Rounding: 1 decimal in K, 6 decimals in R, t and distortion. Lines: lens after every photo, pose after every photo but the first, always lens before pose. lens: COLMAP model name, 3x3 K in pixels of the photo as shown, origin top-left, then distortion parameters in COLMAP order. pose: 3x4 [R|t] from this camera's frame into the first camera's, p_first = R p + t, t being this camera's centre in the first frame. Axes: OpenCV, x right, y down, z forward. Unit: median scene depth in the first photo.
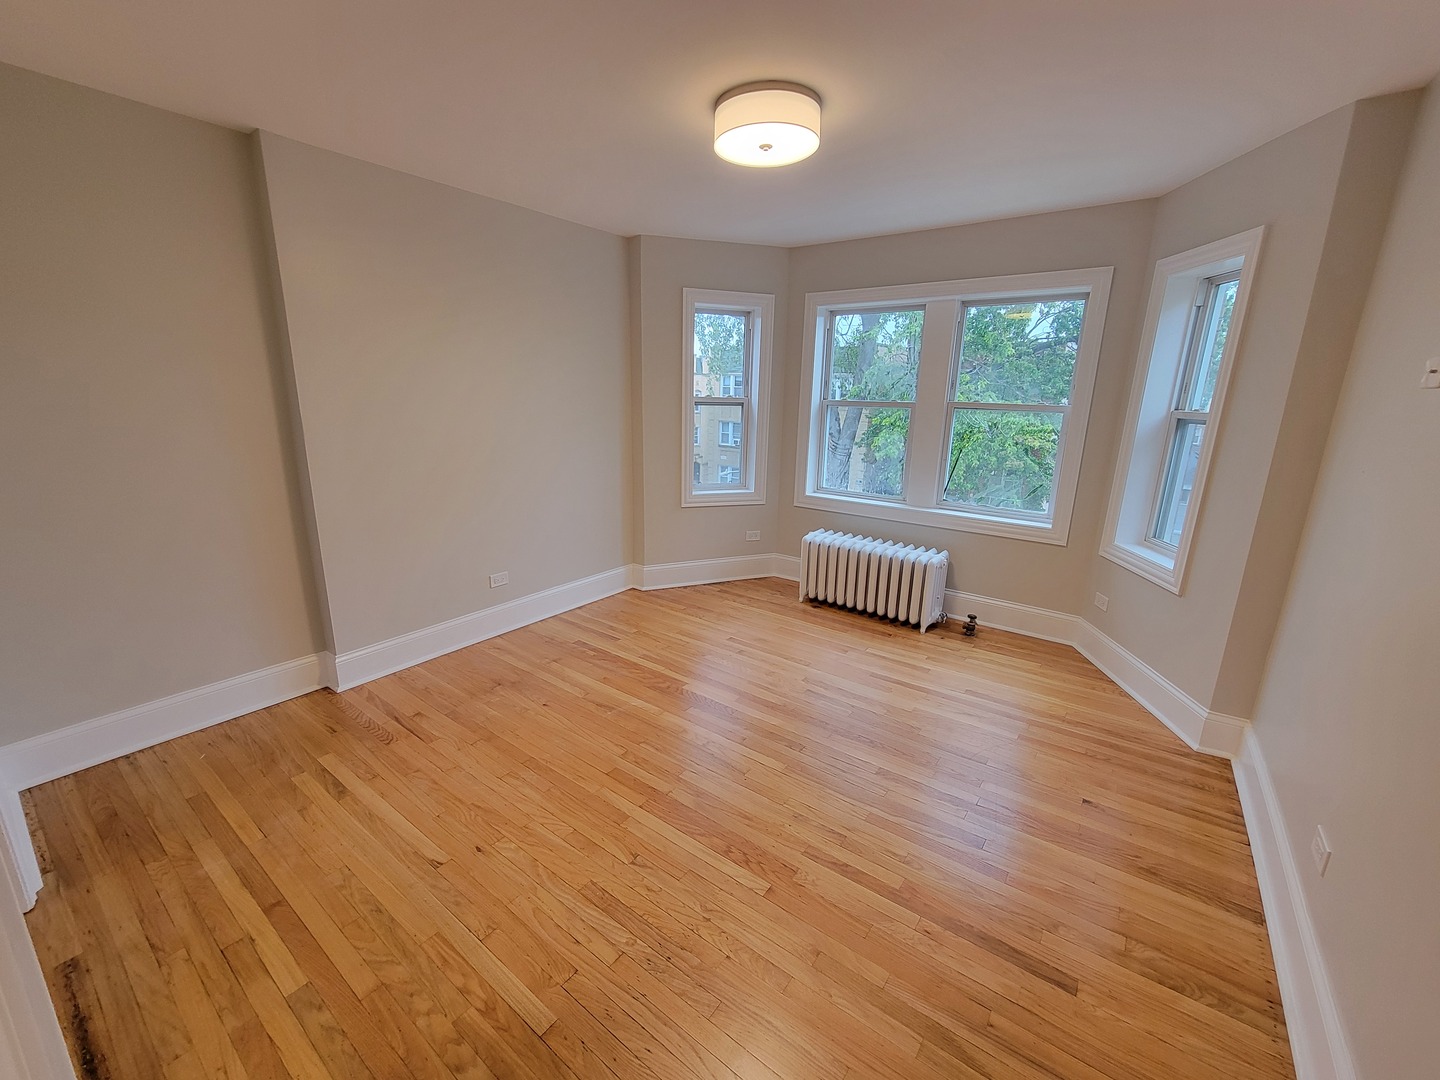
lens RADIAL K [[587.2, 0, 718.1], [0, 587.2, 540.0], [0, 0, 1]] dist [-0.003068, 0.000614]
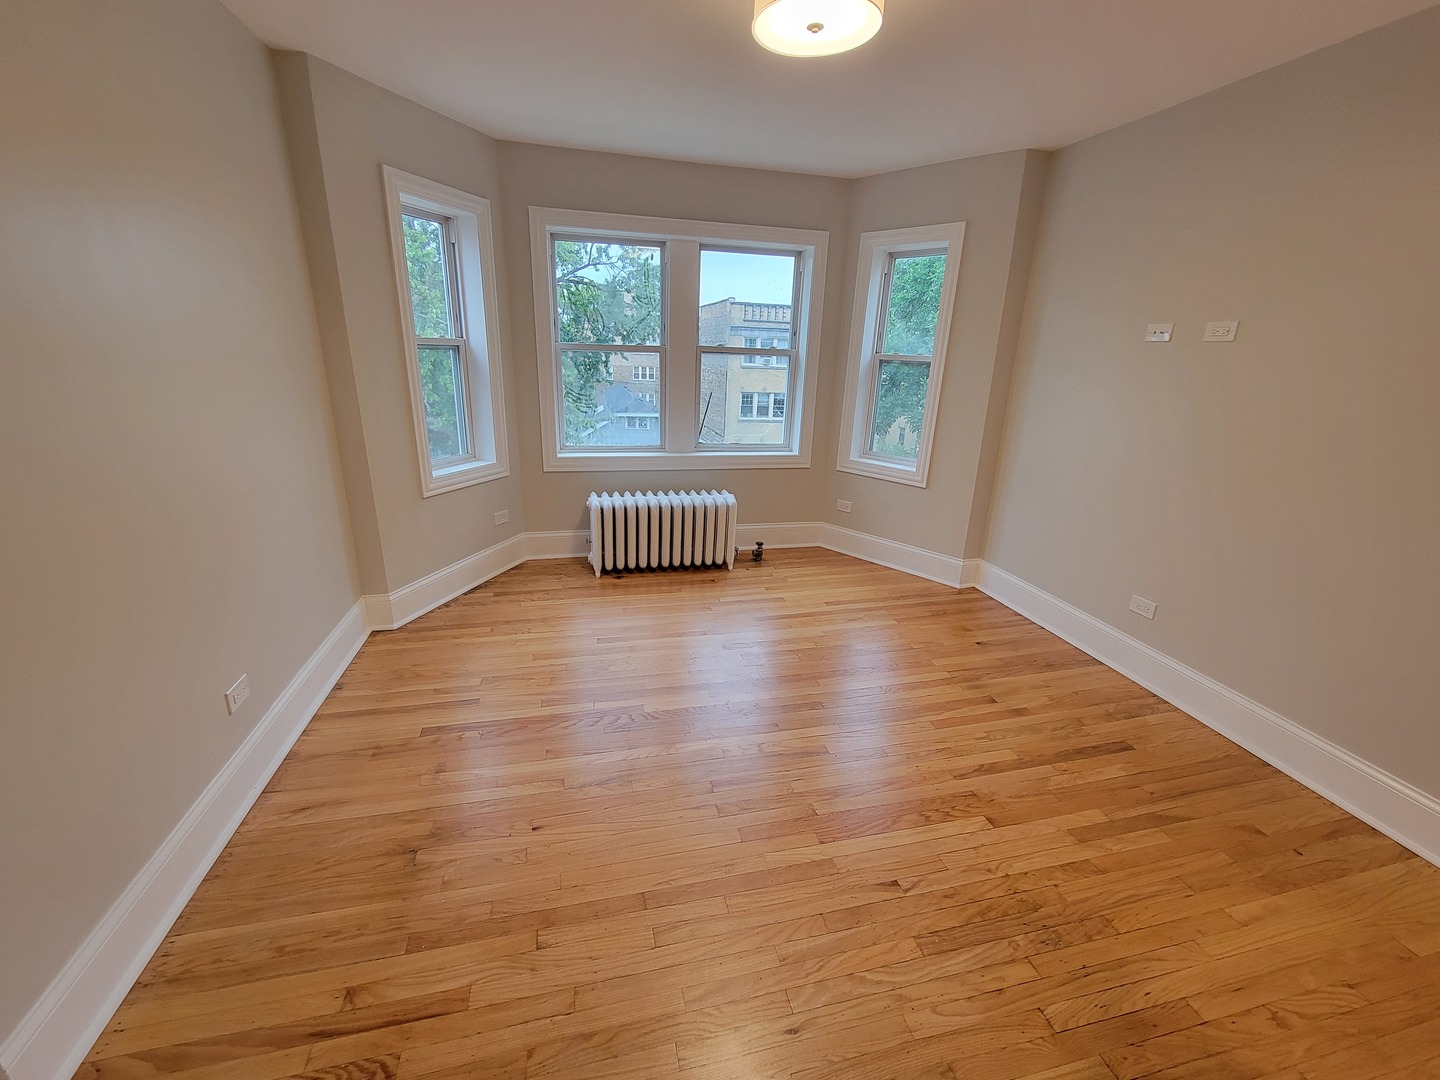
lens RADIAL K [[587.2, 0, 718.1], [0, 587.2, 540.0], [0, 0, 1]] dist [-0.003068, 0.000614]
pose [[0.639690, -0.239609, 0.730331, -0.454112], [0.169494, 0.970753, 0.170029, -0.083133], [-0.749712, 0.015021, 0.661594, 0.337606]]
